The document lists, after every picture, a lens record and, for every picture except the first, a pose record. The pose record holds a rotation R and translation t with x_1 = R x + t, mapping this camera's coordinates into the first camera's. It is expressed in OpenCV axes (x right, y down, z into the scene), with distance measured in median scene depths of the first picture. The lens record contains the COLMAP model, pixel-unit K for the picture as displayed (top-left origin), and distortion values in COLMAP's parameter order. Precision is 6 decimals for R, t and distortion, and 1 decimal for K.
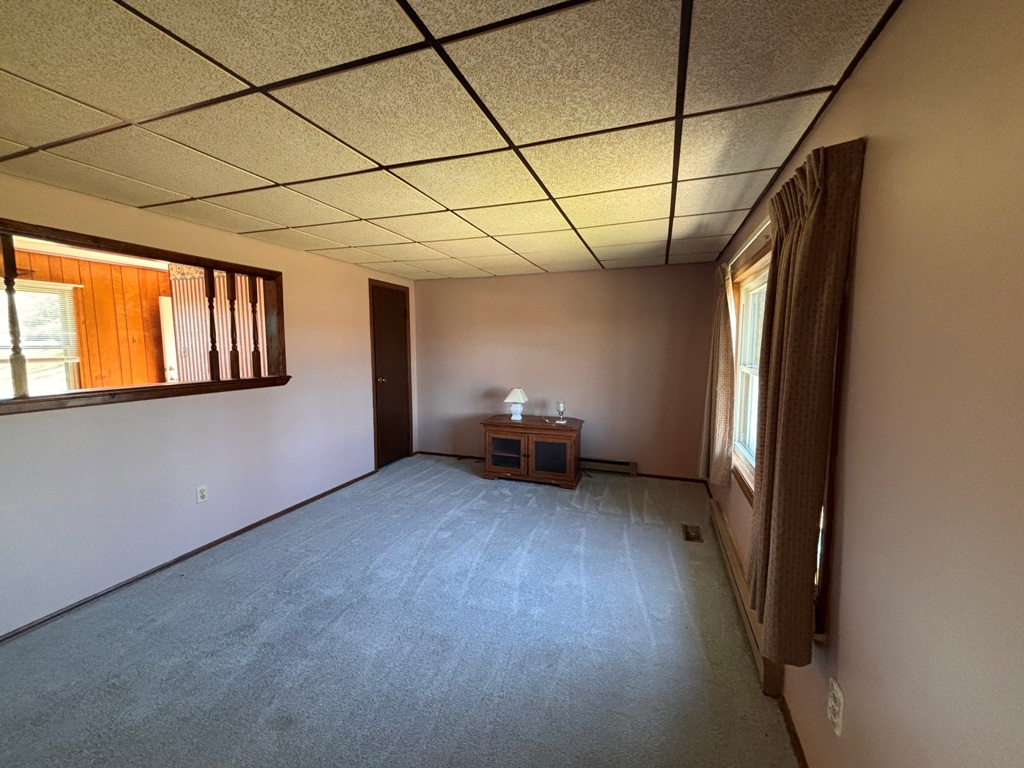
lens RADIAL K [[414.1, 0, 506.4], [0, 414.1, 385.1], [0, 0, 1]] dist [-0.000597, 0.000079]
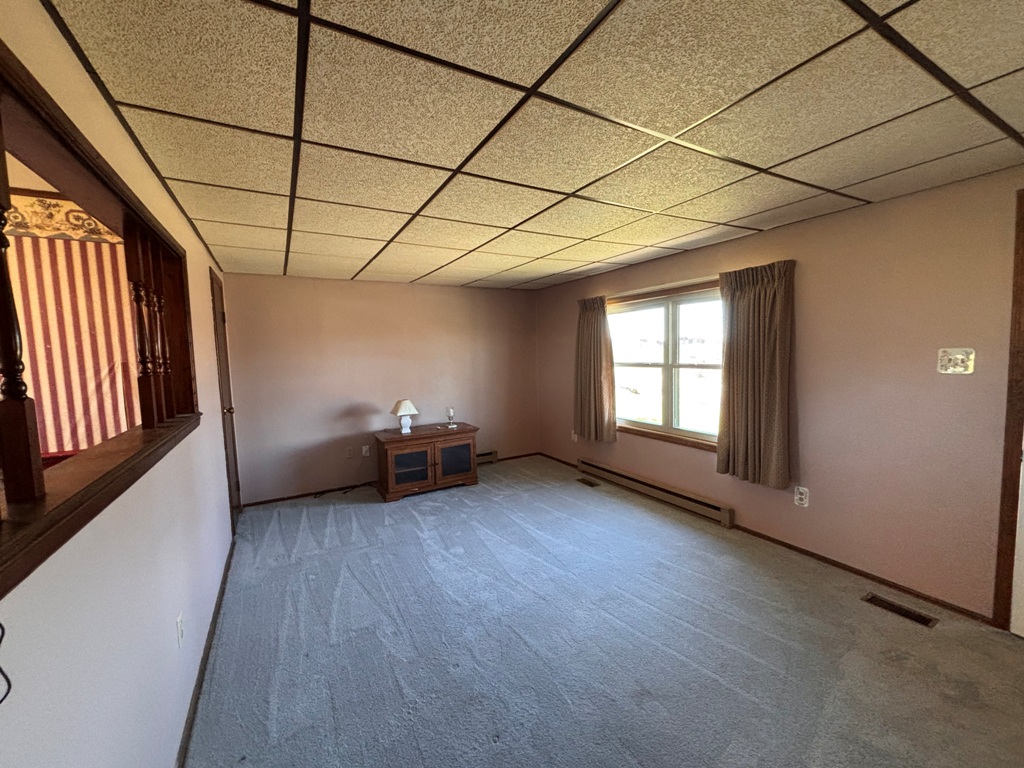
lens RADIAL K [[414.1, 0, 512.4], [0, 414.1, 383.8], [0, 0, 1]] dist [-0.000597, 0.000079]
pose [[0.646631, -0.080832, 0.758508, -0.582456], [0.106710, 0.994177, 0.014976, -0.019688], [-0.755302, 0.071257, 0.651491, 0.187900]]
